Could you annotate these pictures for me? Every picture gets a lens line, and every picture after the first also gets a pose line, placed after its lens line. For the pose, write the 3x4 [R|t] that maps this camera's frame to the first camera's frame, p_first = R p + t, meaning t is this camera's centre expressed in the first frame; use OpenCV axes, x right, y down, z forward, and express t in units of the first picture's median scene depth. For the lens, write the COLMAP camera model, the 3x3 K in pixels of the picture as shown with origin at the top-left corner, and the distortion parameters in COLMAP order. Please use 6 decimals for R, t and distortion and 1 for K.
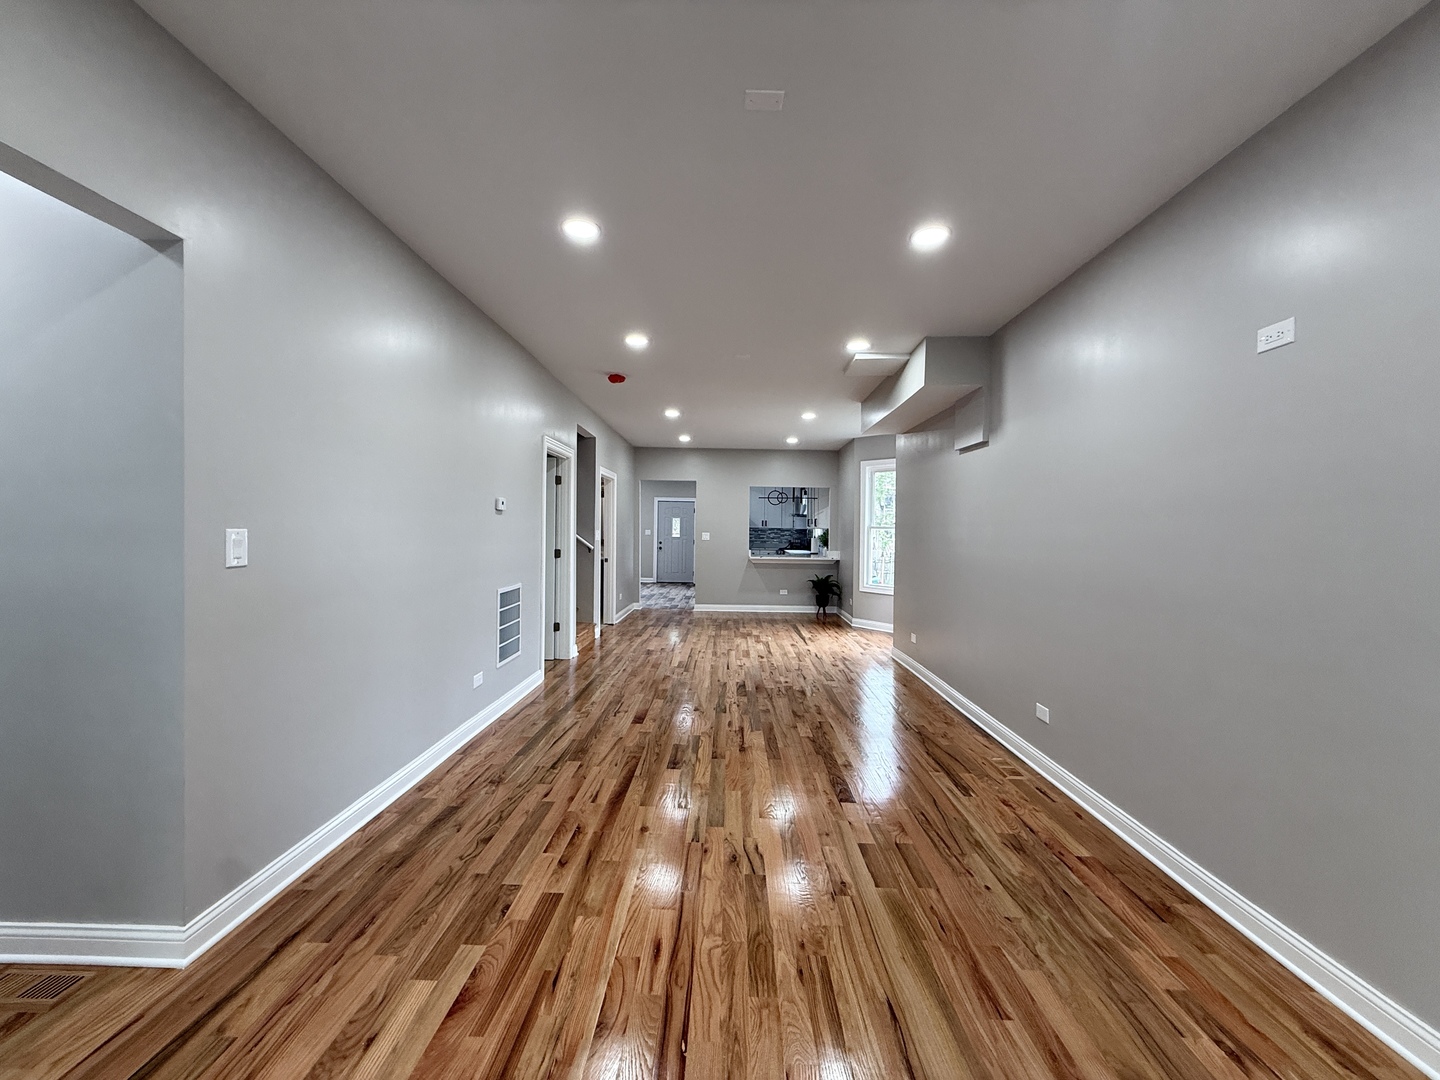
lens RADIAL K [[572.8, 0, 714.9], [0, 572.8, 536.2], [0, 0, 1]] dist [-0.000681, 0.000082]
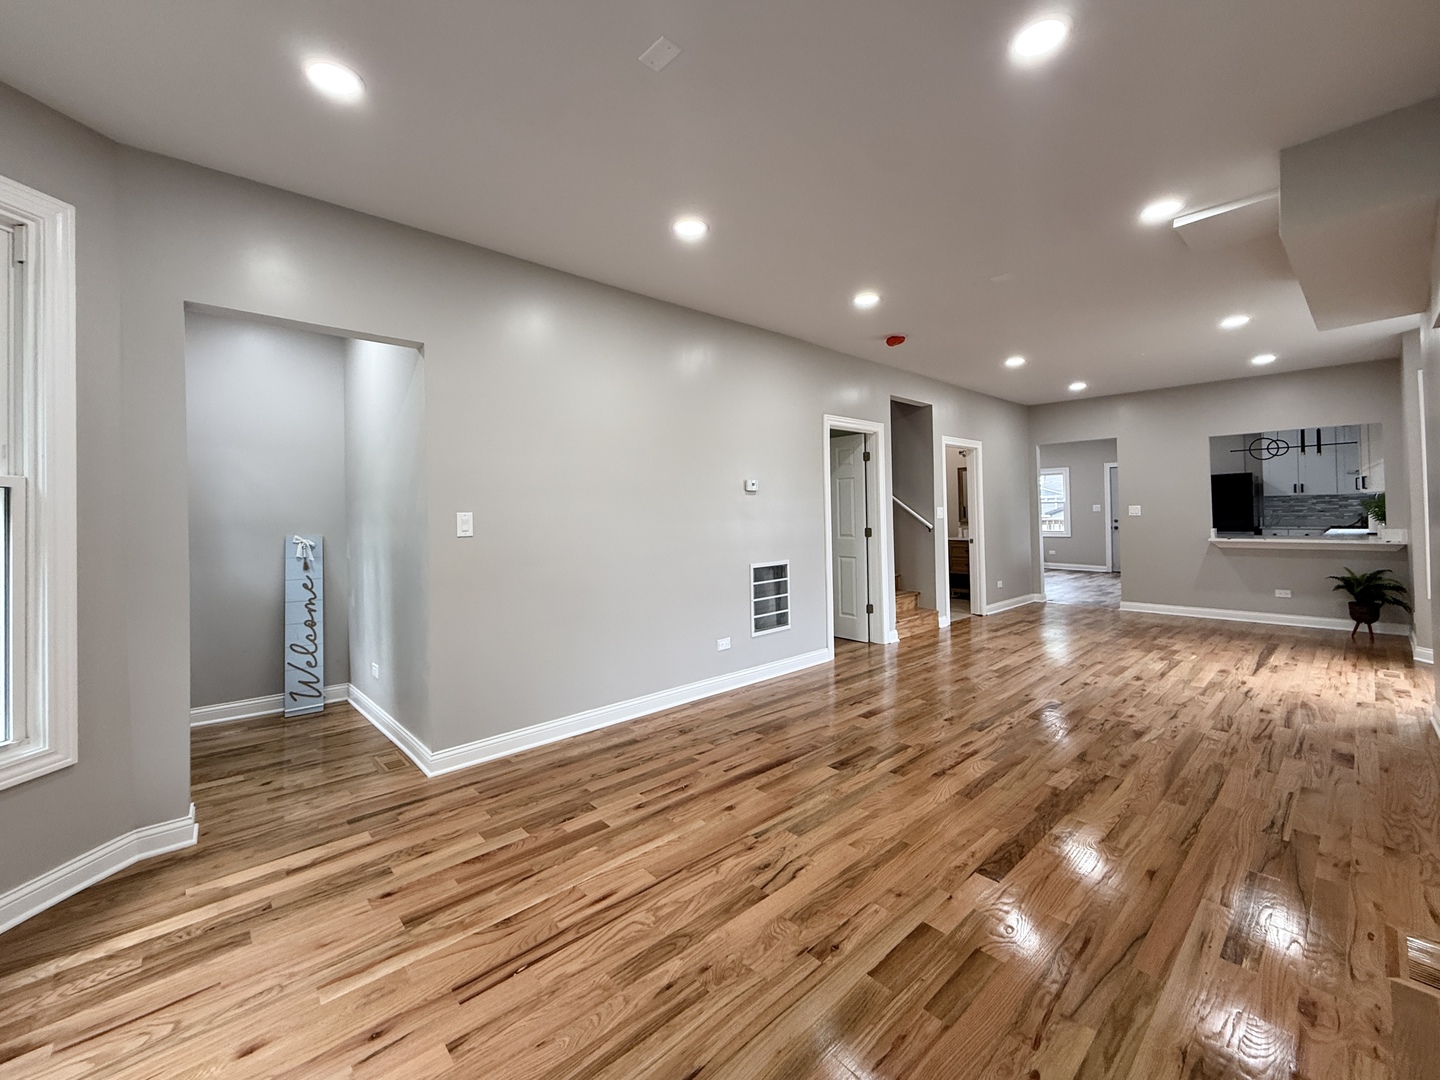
lens RADIAL K [[594.7, 0, 716.1], [0, 594.7, 506.3], [0, 0, 1]] dist [-0.000641, 0.000188]
pose [[0.688093, -0.034603, -0.724797, 0.537821], [0.019912, 0.999387, -0.028809, 0.019822], [0.725350, 0.005391, 0.688359, 0.240952]]
